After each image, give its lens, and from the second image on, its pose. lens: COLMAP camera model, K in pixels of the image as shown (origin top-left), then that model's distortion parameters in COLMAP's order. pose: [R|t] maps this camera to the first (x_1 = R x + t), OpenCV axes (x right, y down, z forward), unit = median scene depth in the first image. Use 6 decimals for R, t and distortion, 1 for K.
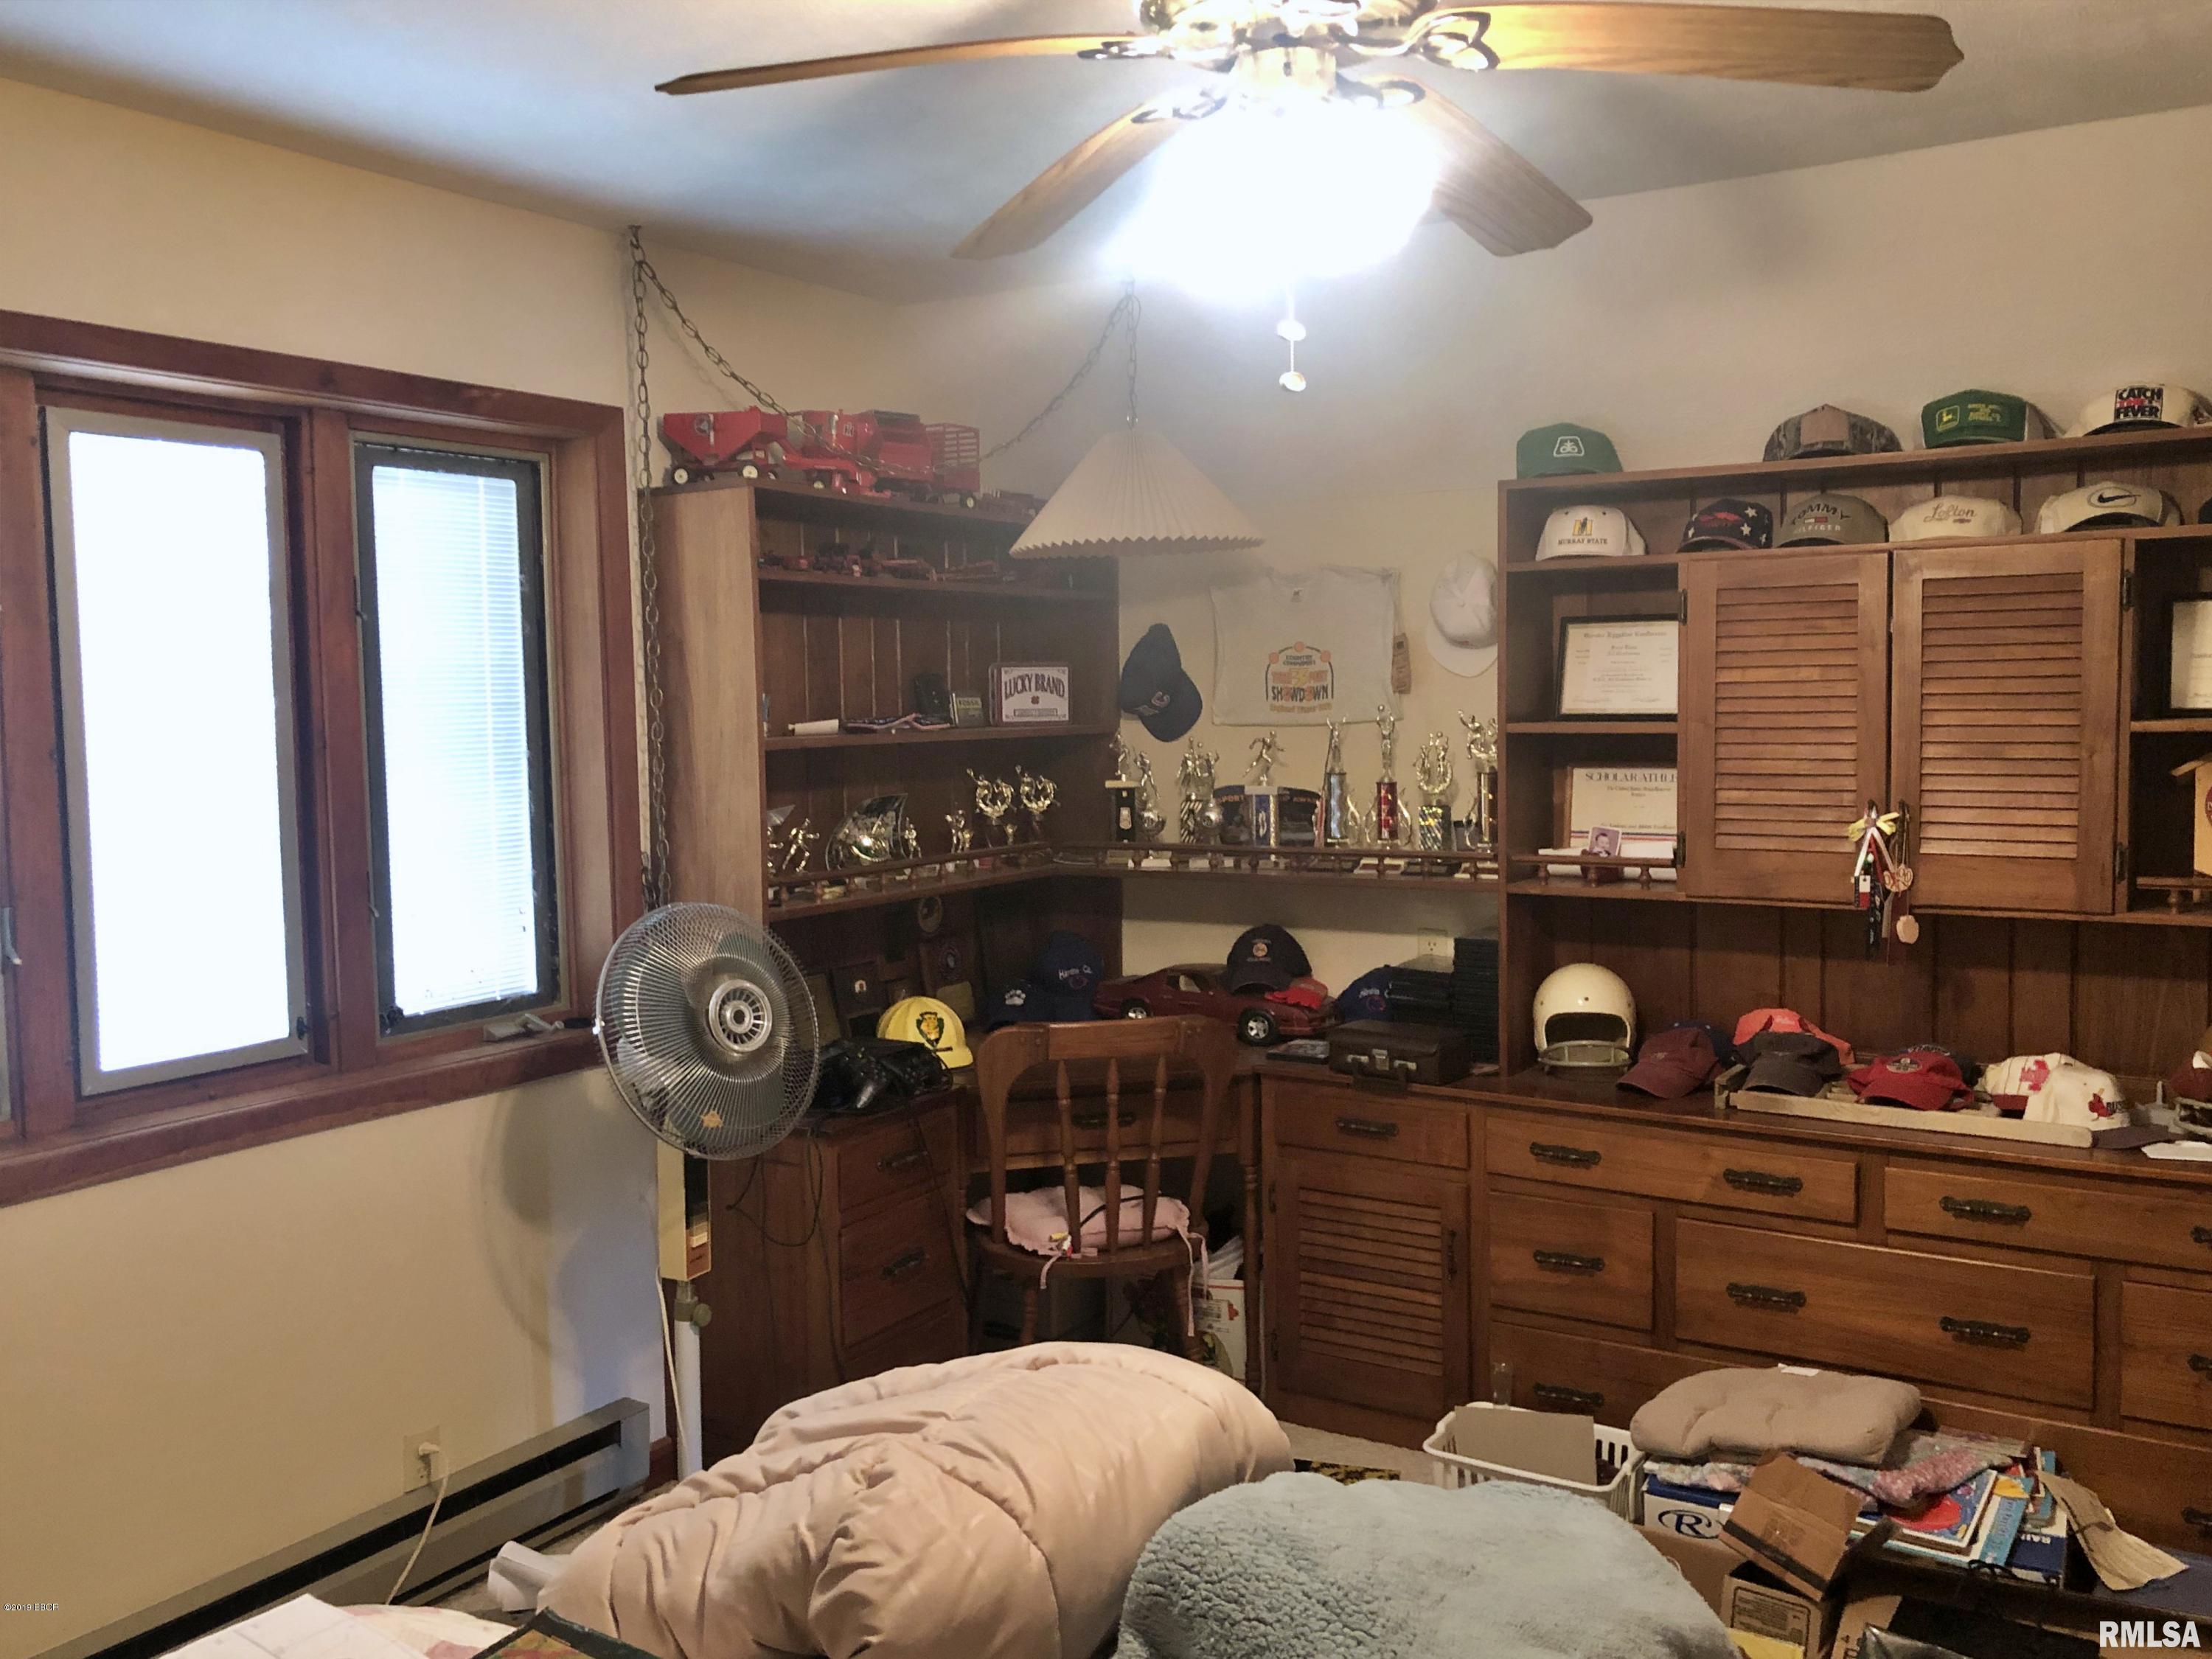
lens RADIAL K [[1836.1, 0, 1106.0], [0, 1836.1, 829.5], [0, 0, 1]] dist [0.087659, -0.168213]
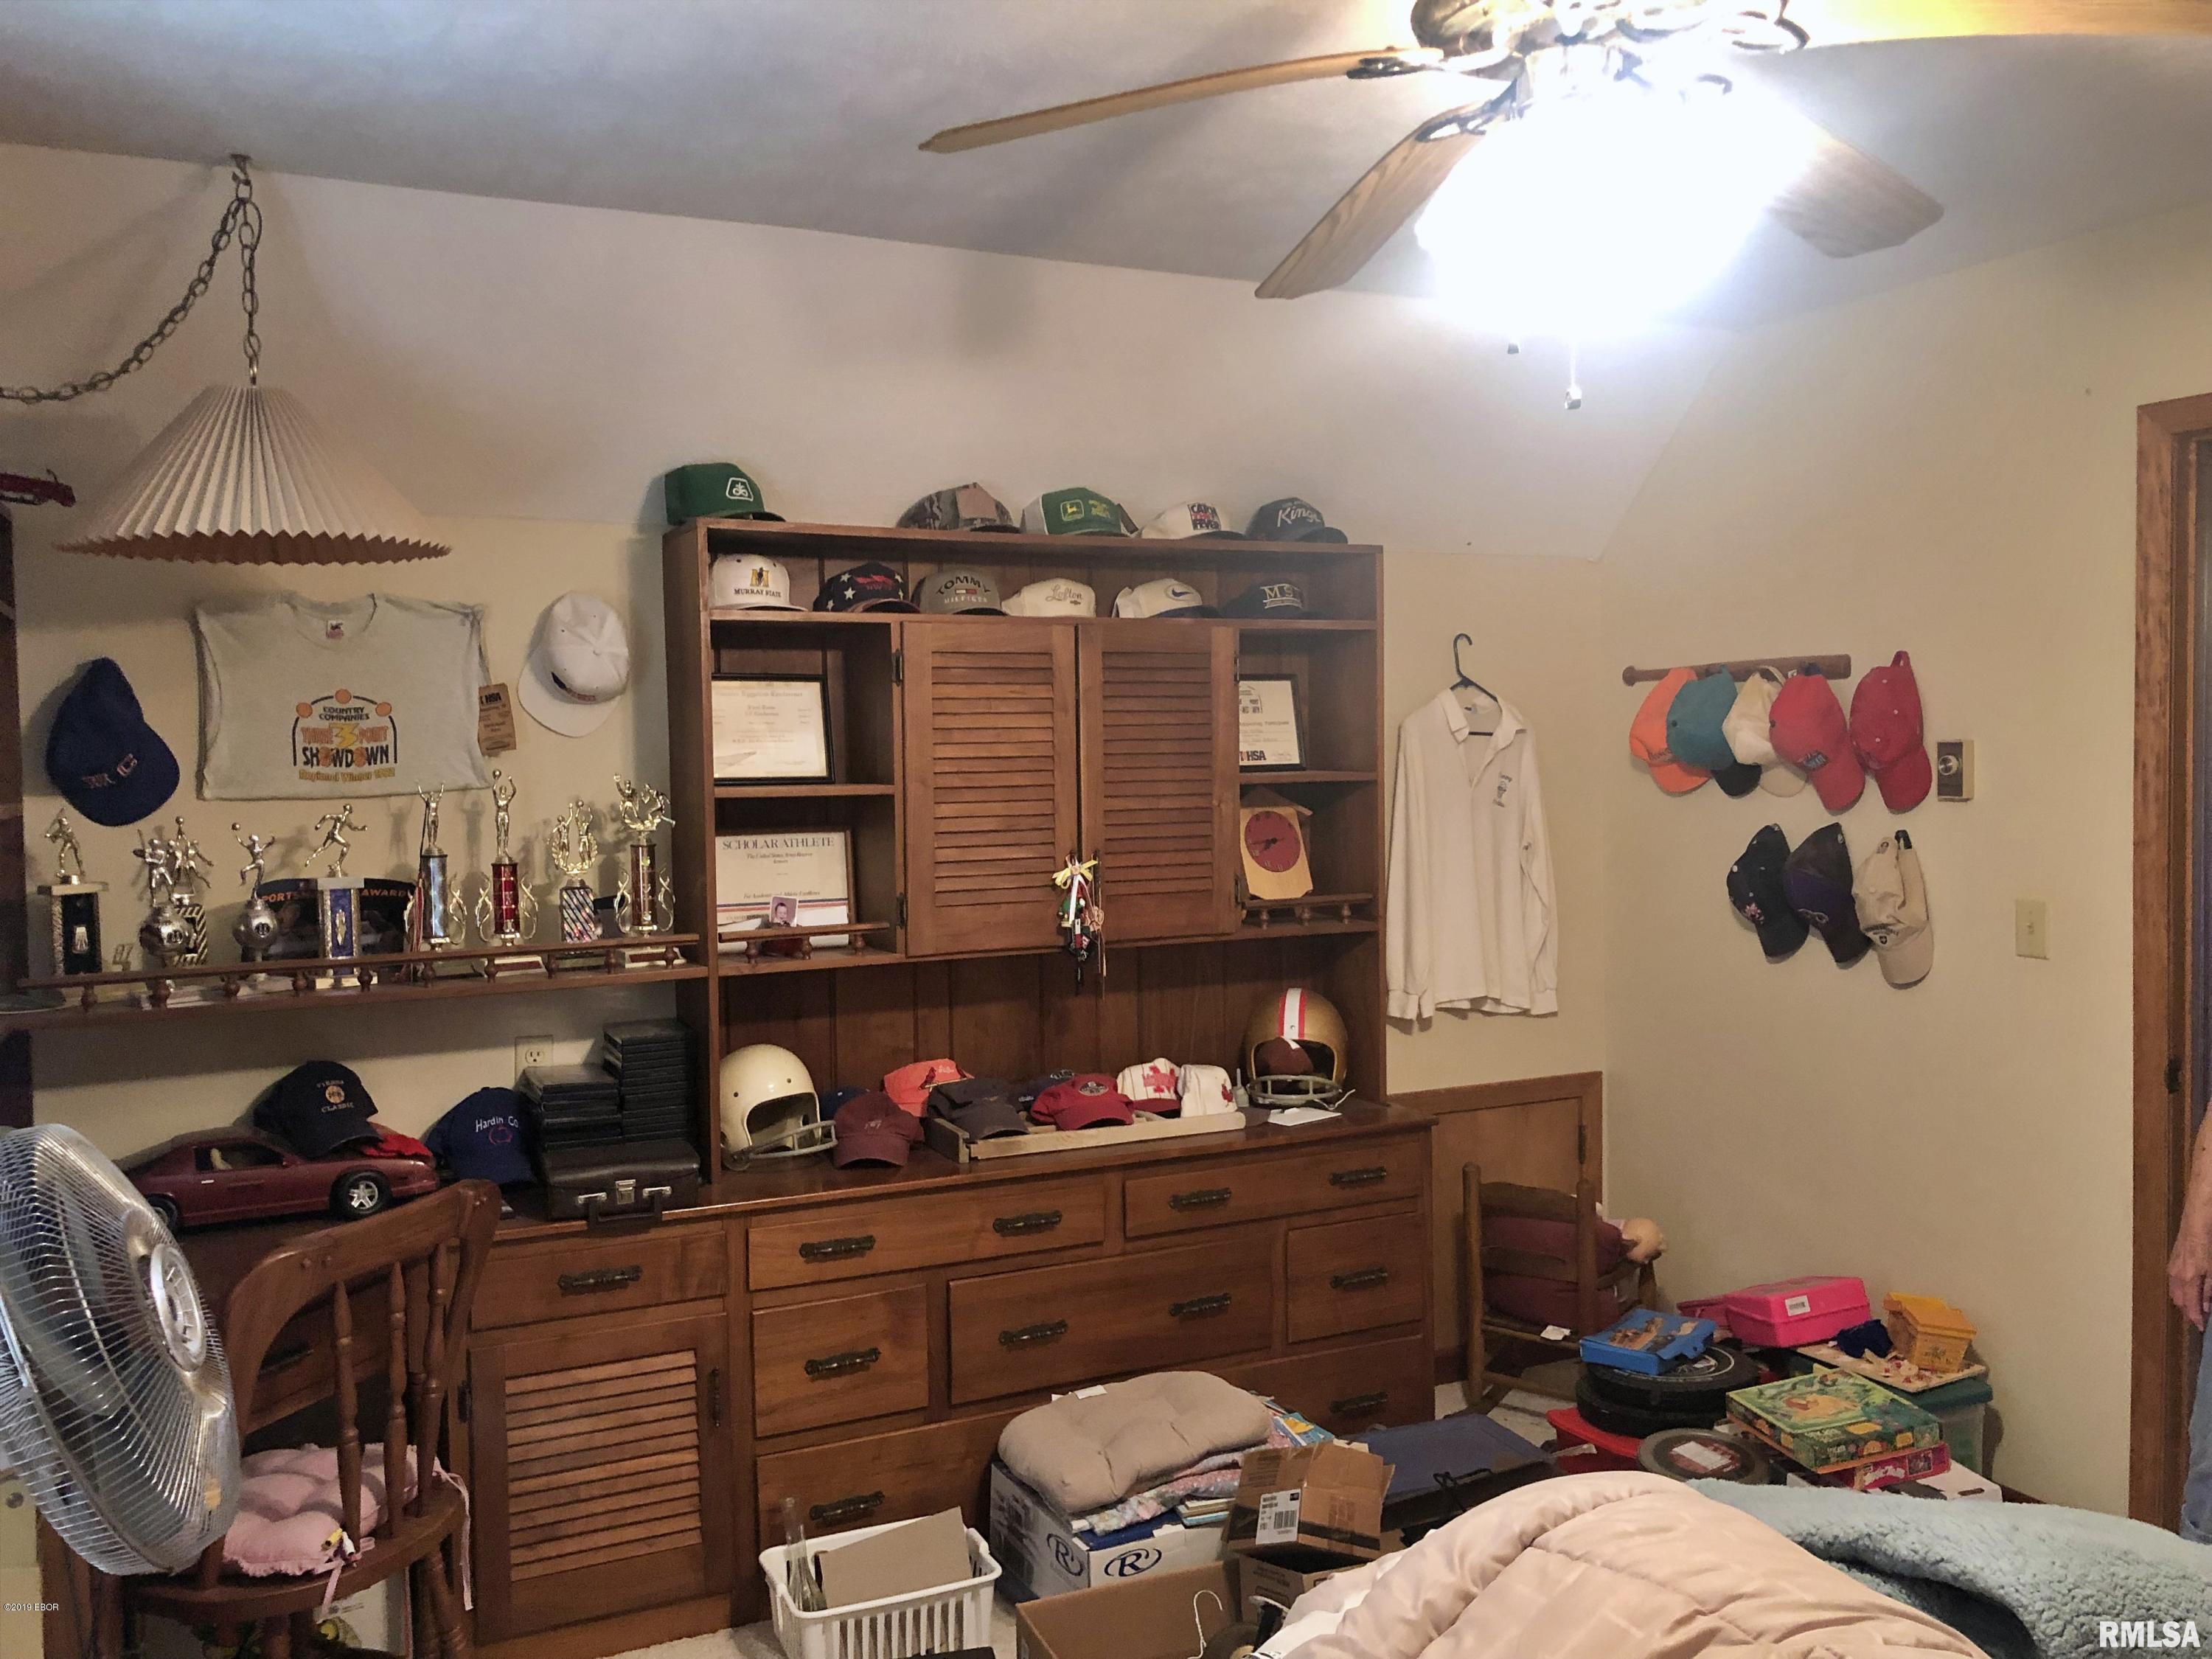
lens RADIAL K [[1790.3, 0, 1106.0], [0, 1790.3, 829.5], [0, 0, 1]] dist [0.078103, -0.199215]
pose [[0.532369, -0.031492, 0.845926, -0.412317], [0.072291, 0.997349, -0.008366, -0.015556], [-0.843420, 0.065607, 0.533234, 0.366754]]
